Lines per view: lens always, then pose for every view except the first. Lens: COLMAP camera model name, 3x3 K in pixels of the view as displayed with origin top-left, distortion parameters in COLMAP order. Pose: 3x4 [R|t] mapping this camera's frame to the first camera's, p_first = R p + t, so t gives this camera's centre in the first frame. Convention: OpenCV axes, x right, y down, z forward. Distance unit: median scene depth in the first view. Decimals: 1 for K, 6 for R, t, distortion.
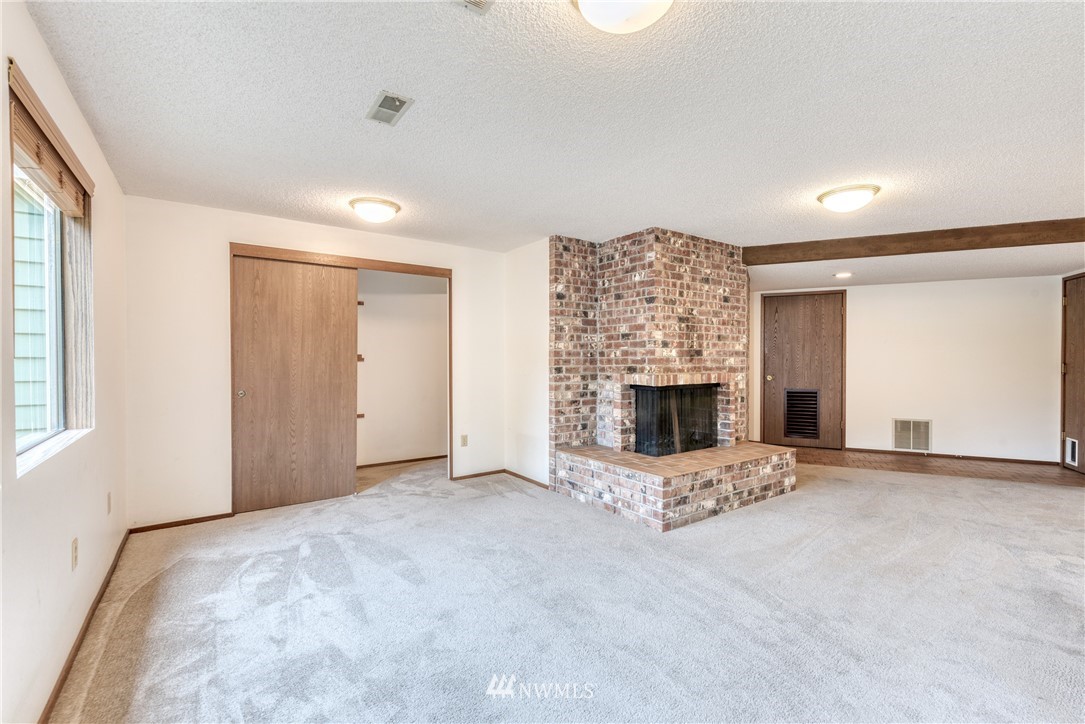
lens RADIAL K [[470.6, 0, 541.6], [0, 470.6, 361.2], [0, 0, 1]] dist [0.005347, -0.002114]
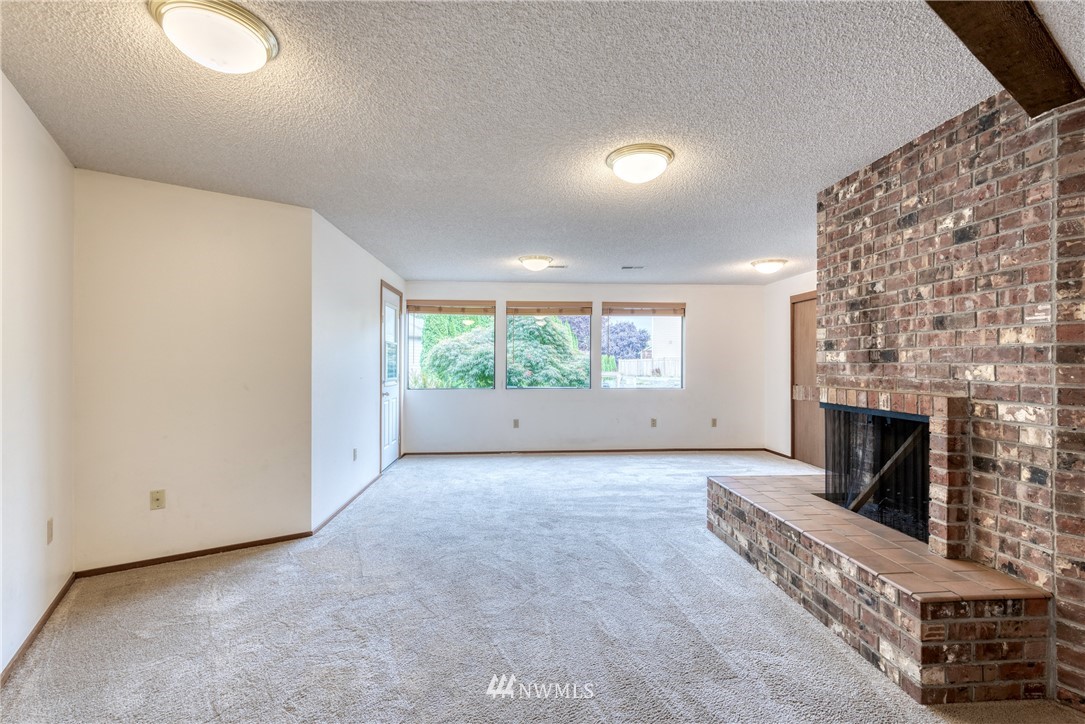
lens RADIAL K [[470.6, 0, 542.1], [0, 470.6, 362.6], [0, 0, 1]] dist [0.005347, -0.002114]
pose [[-0.516699, -0.002527, -0.856164, 1.057291], [-0.006785, 0.999976, 0.001143, -0.007406], [0.856141, 0.006400, -0.516703, 0.950895]]
